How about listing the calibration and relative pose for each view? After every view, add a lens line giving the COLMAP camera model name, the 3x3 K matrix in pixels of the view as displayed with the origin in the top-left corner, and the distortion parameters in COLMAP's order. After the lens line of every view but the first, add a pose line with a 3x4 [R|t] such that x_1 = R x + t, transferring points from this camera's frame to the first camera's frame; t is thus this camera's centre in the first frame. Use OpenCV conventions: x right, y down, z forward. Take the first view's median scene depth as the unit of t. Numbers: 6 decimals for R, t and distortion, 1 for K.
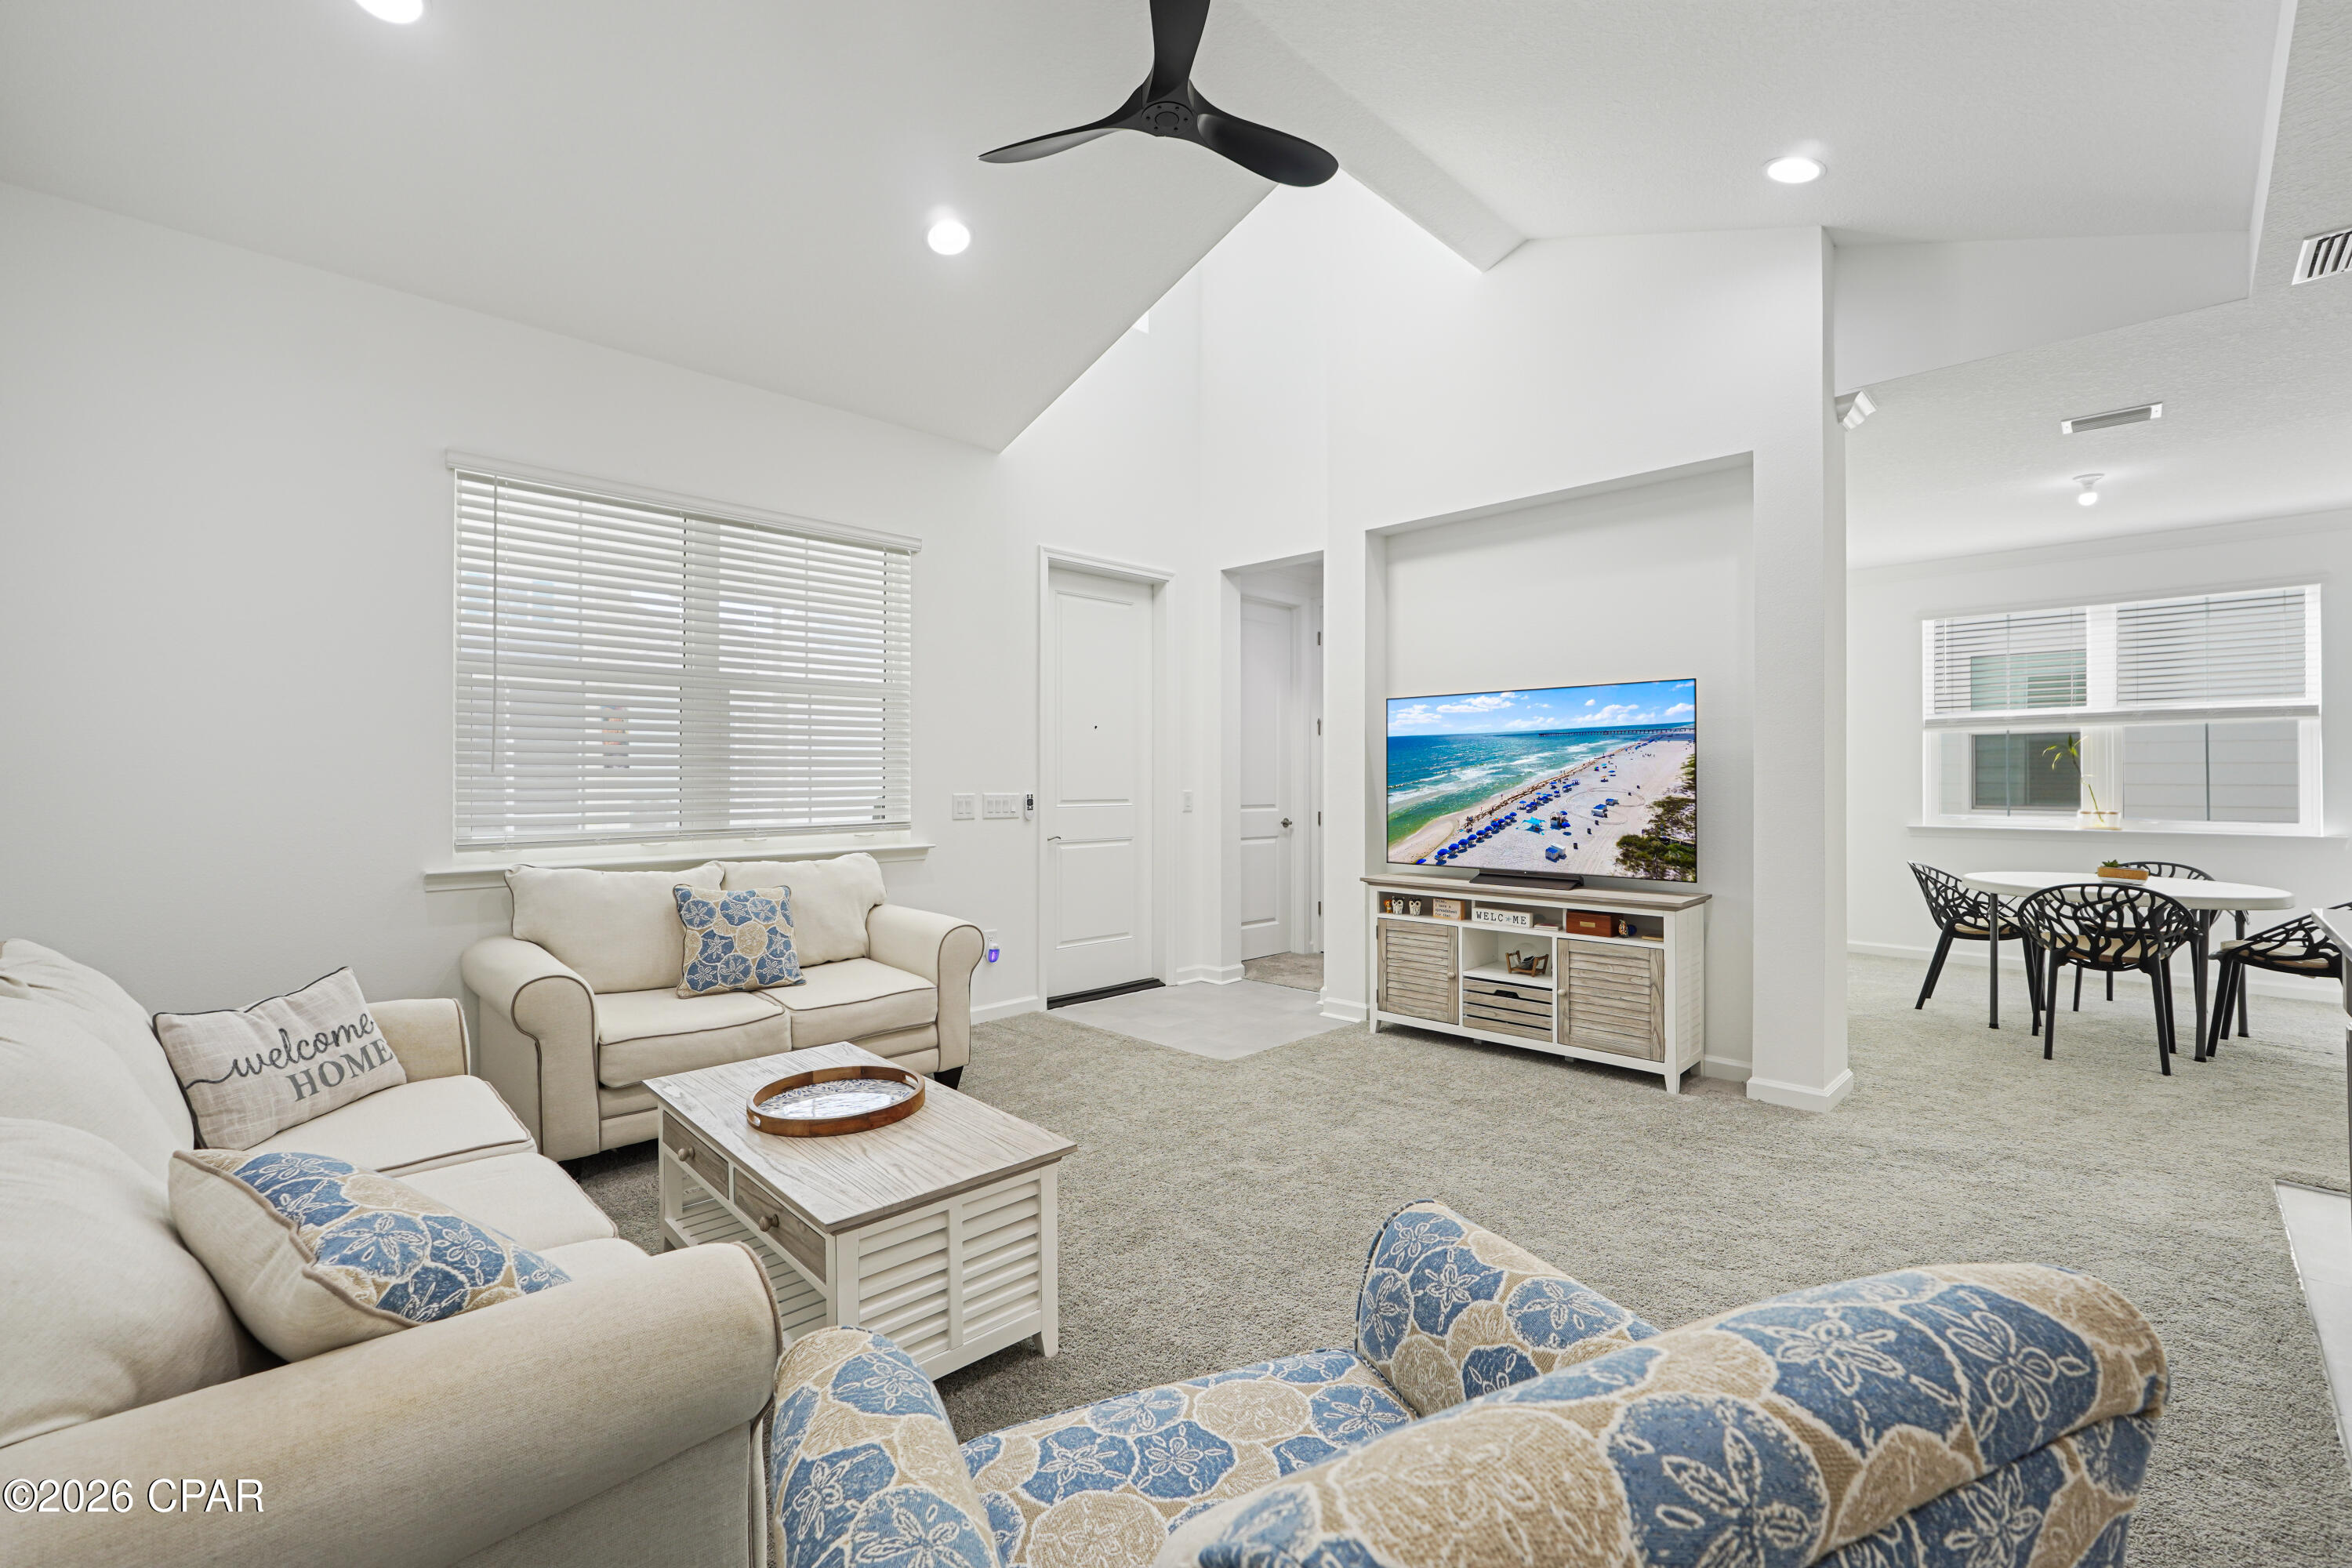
lens RADIAL K [[988.2, 0, 1168.2], [0, 988.2, 794.7], [0, 0, 1]] dist [-0.004126, -0.000603]
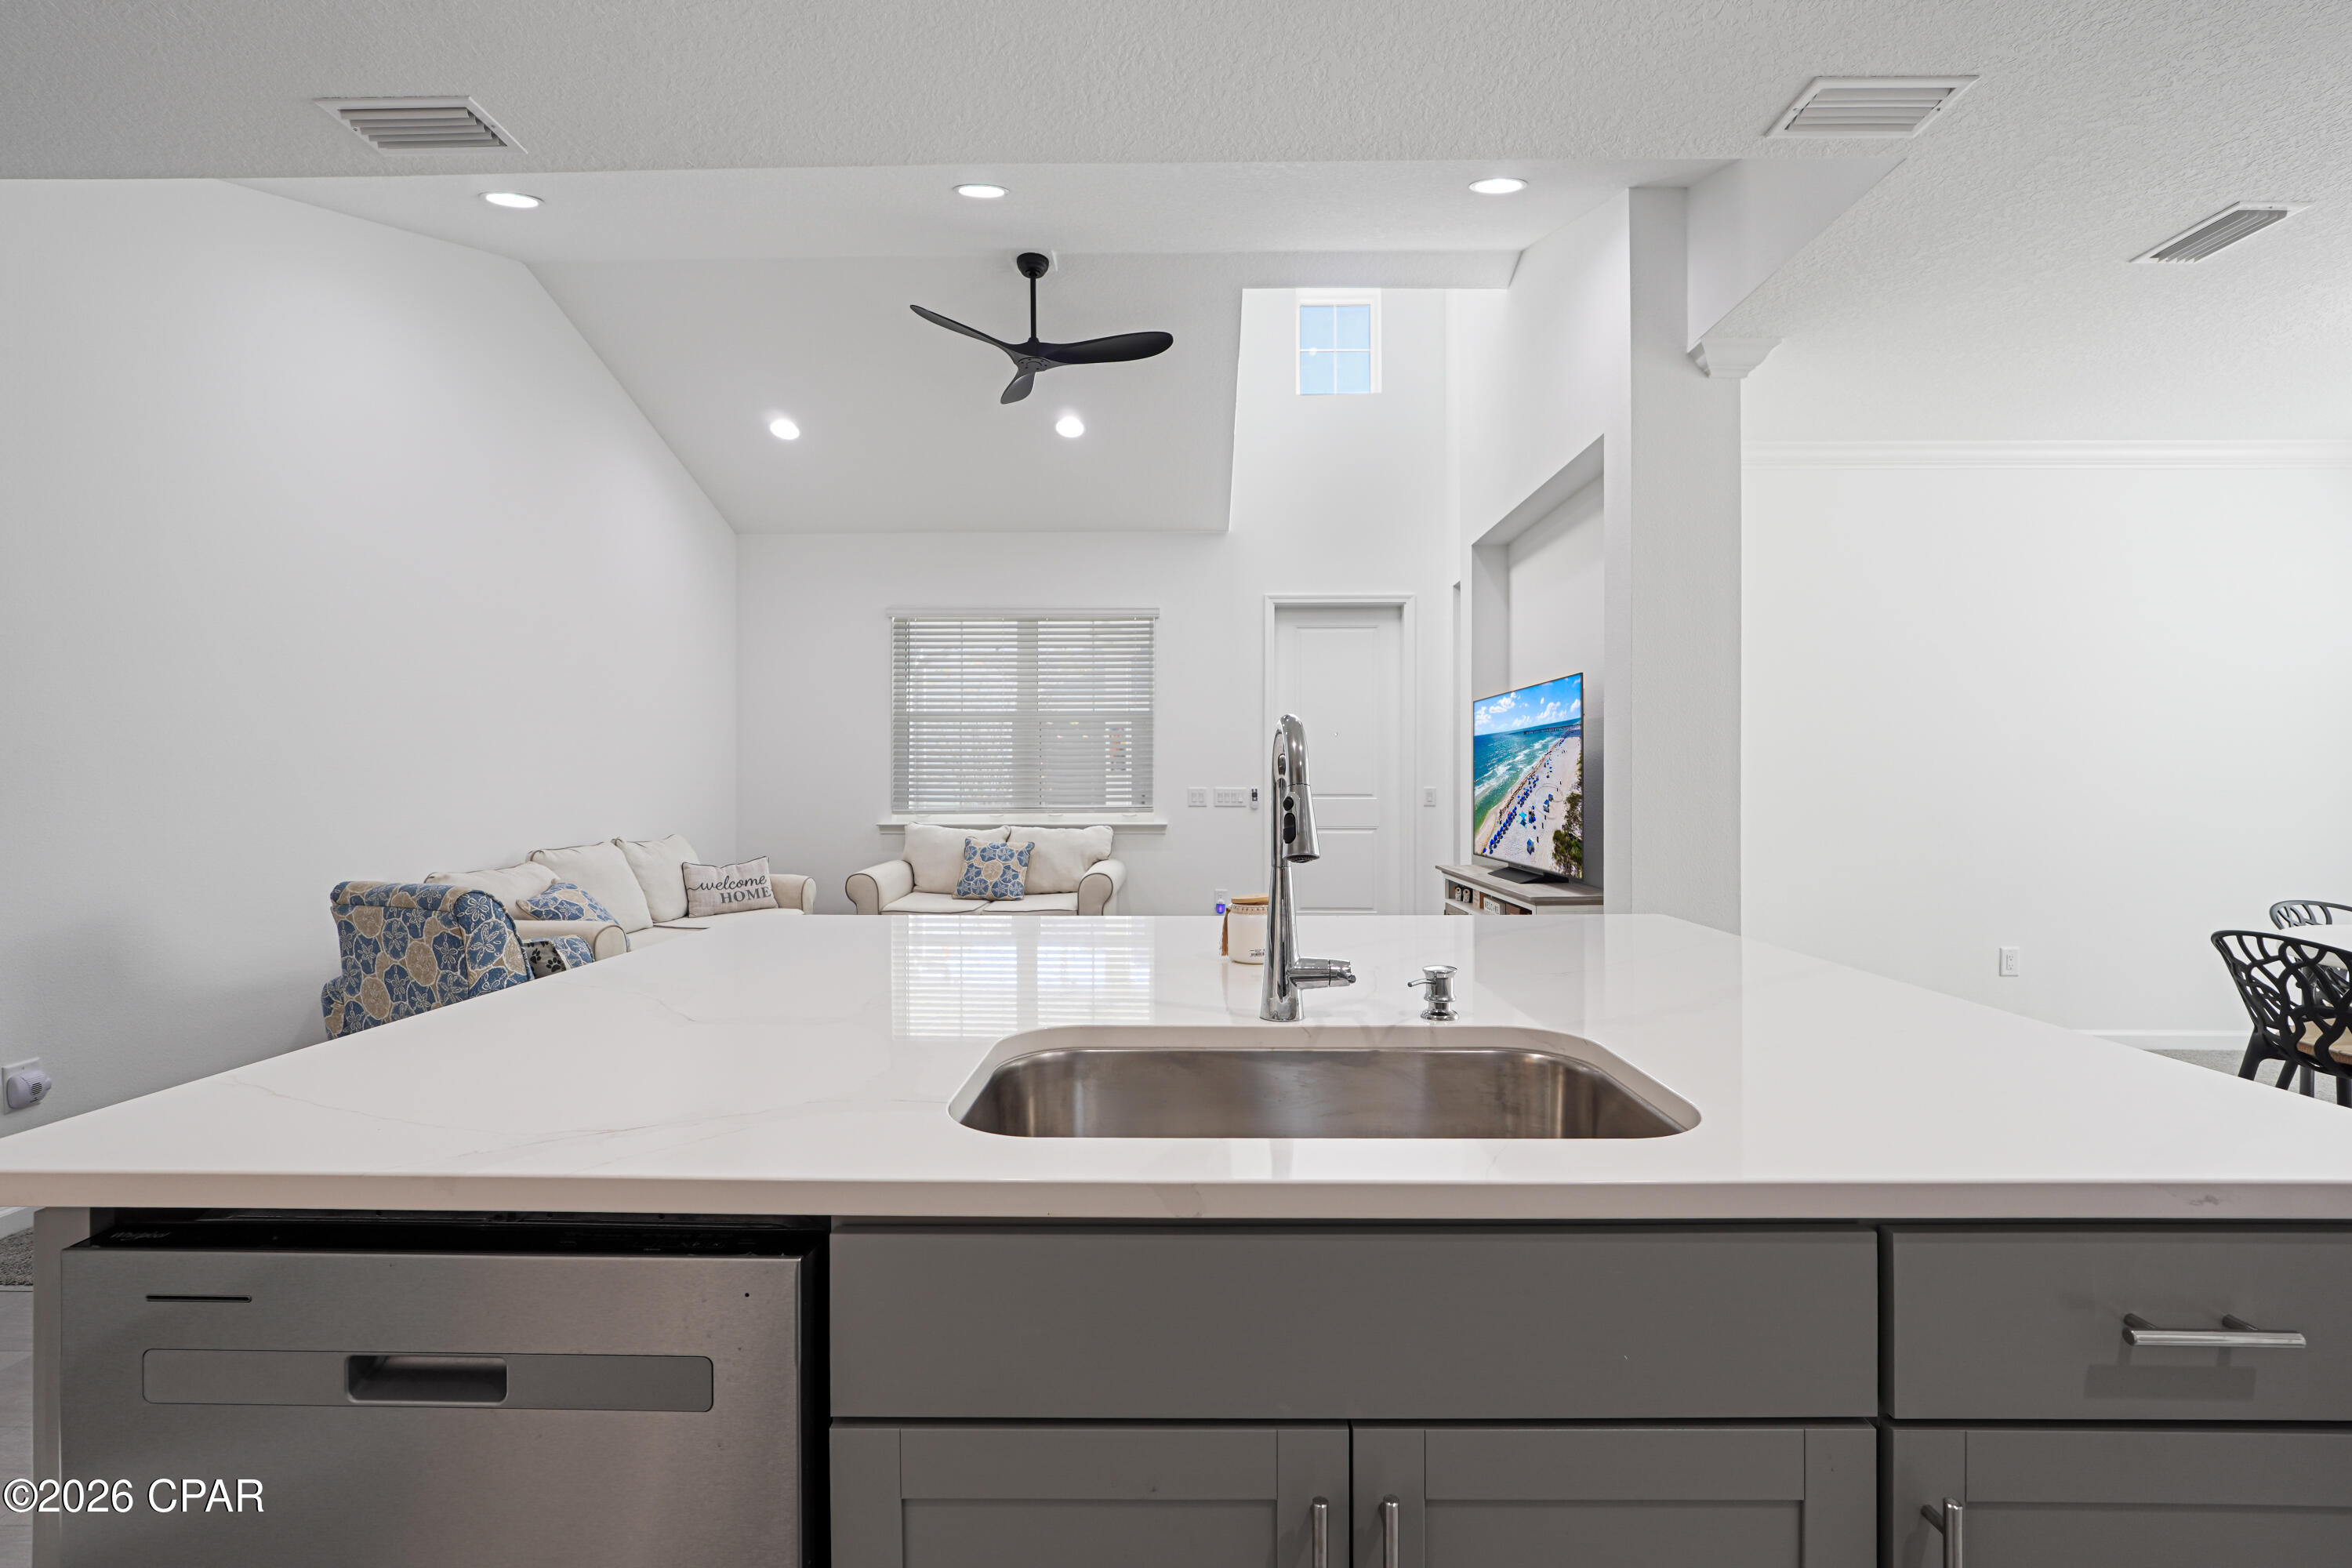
lens RADIAL K [[988.2, 0, 1165.0], [0, 988.2, 781.2], [0, 0, 1]] dist [-0.004126, -0.000603]
pose [[0.702709, 0.001910, -0.711475, 0.857193], [-0.012128, 0.999883, -0.009294, 0.004477], [0.711374, 0.015160, 0.702650, 0.014043]]
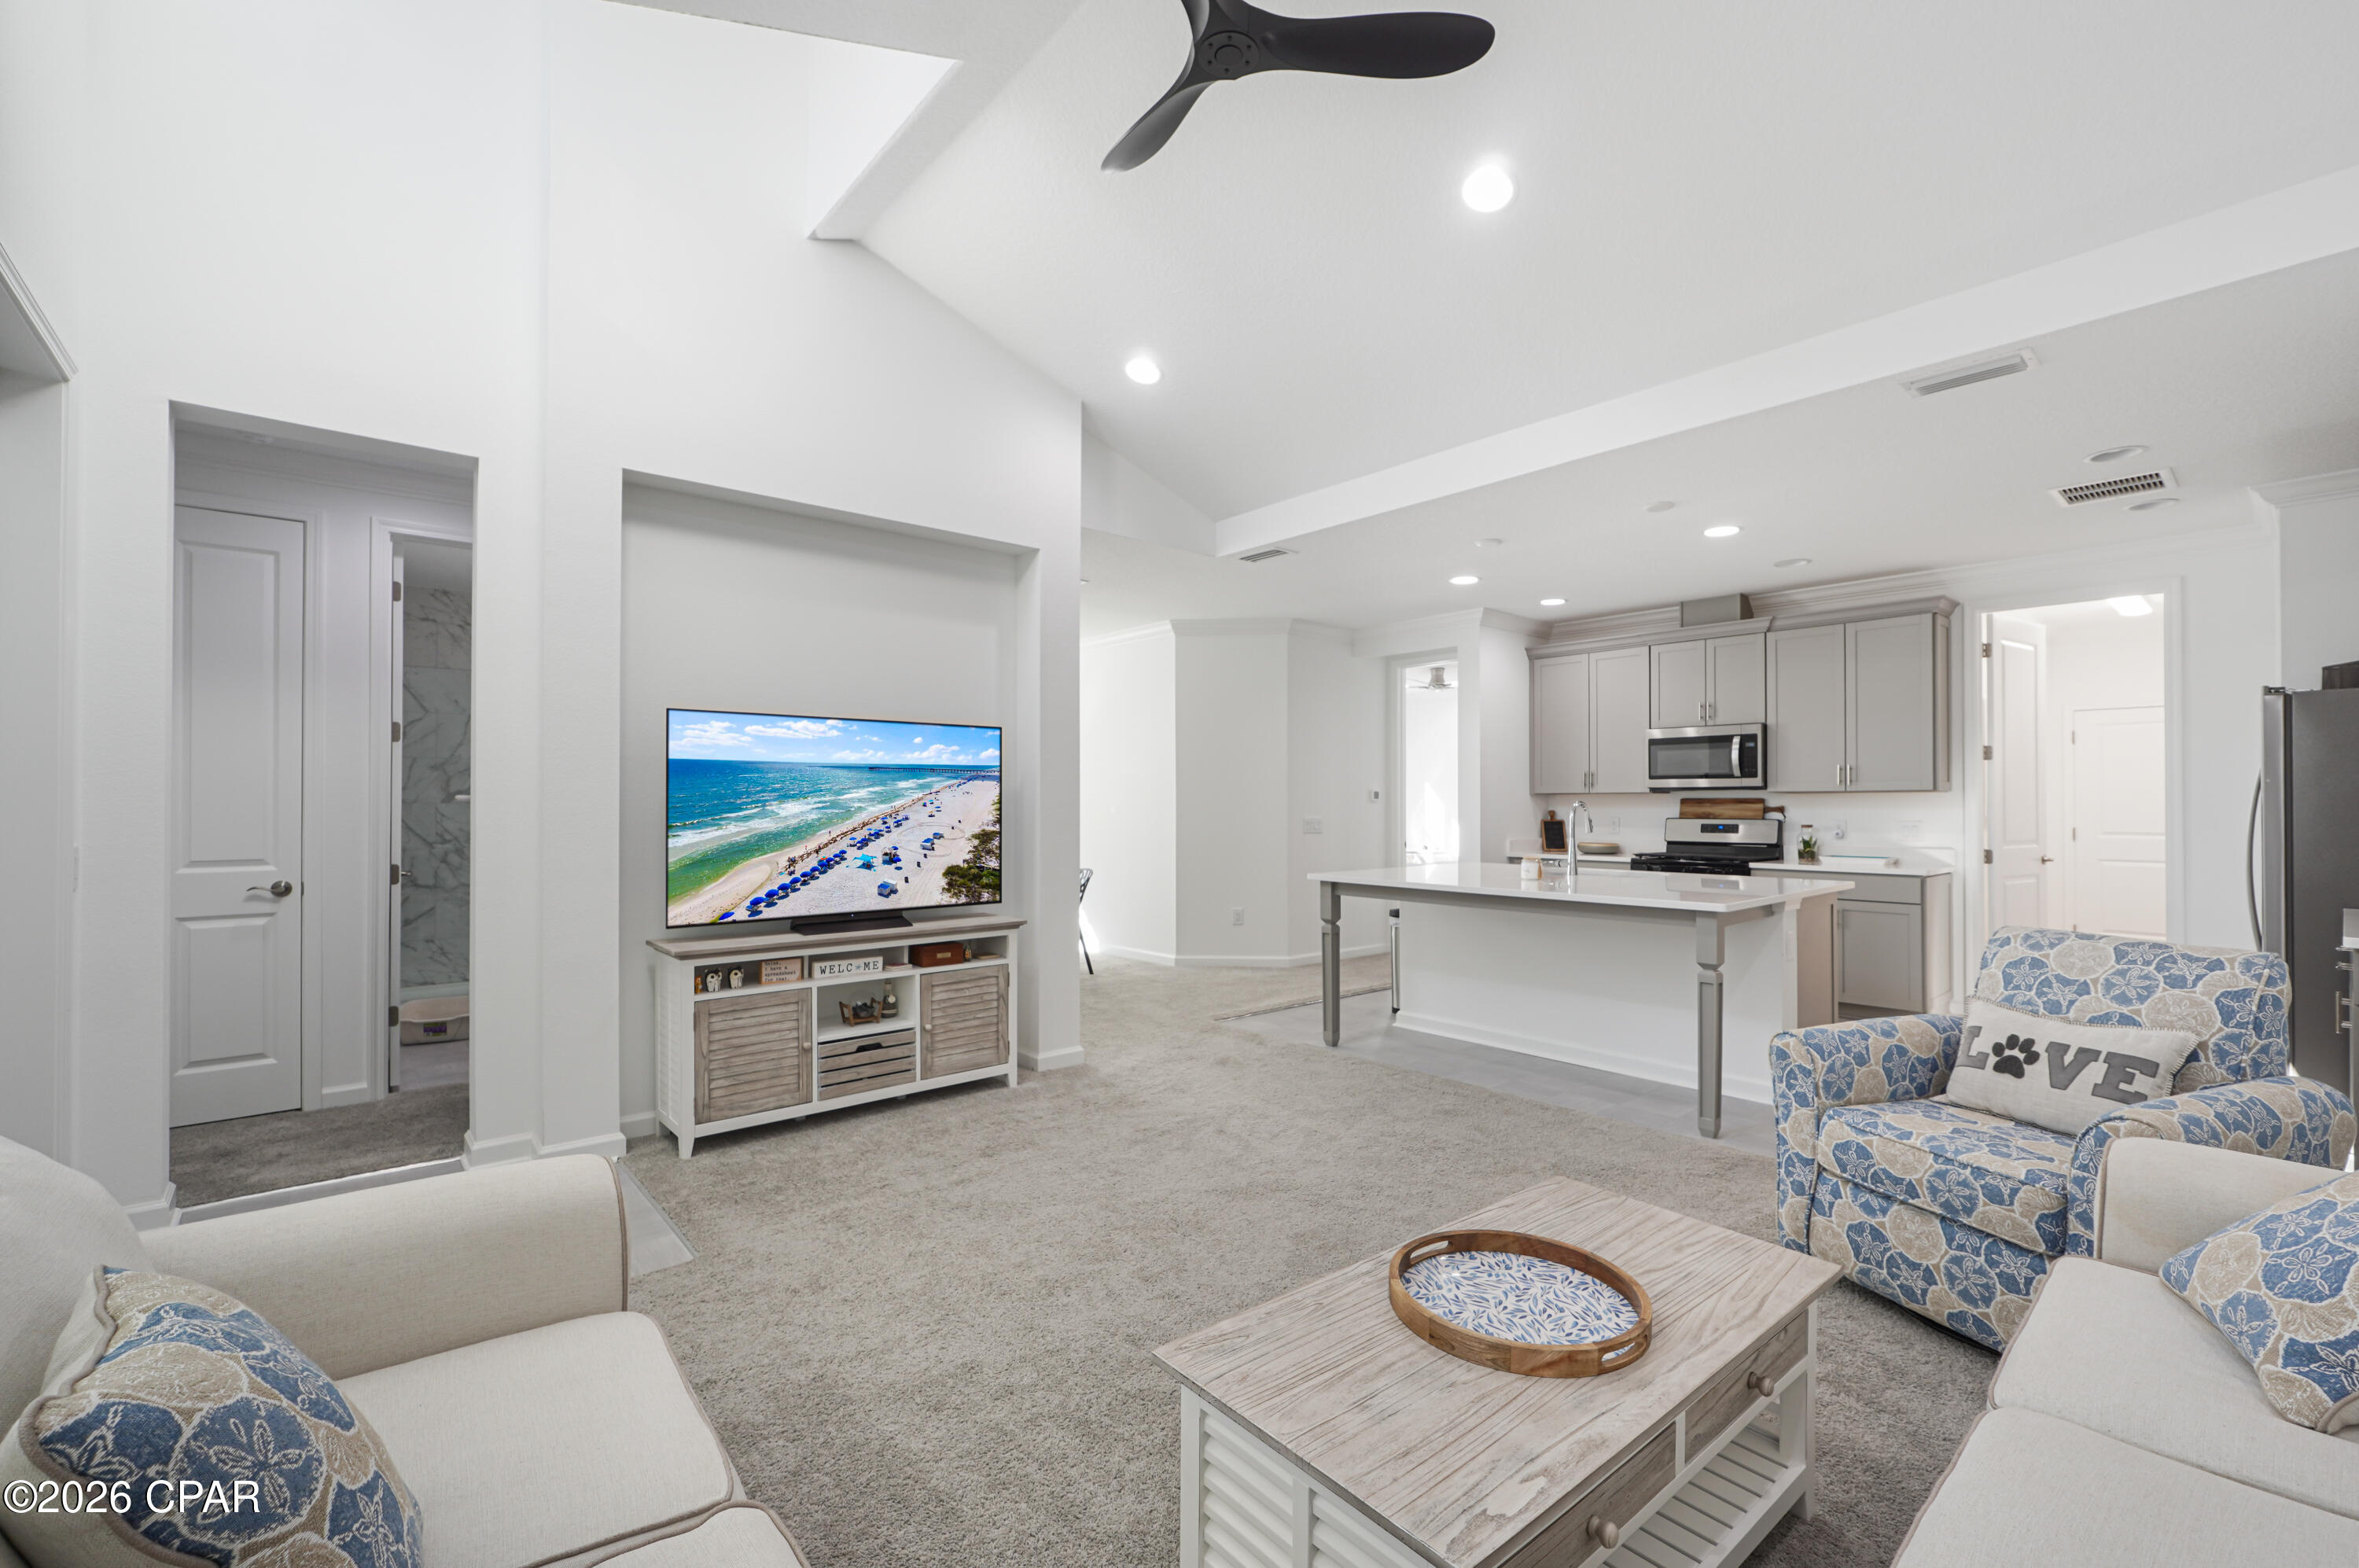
lens RADIAL K [[991.2, 0, 1177.9], [0, 991.2, 782.9], [0, 0, 1]] dist [-0.004126, -0.000603]
pose [[0.066921, 0.025193, 0.997440, -0.571740], [0.012842, 0.999577, -0.026109, -0.017431], [-0.997676, 0.014556, 0.066569, 0.649237]]
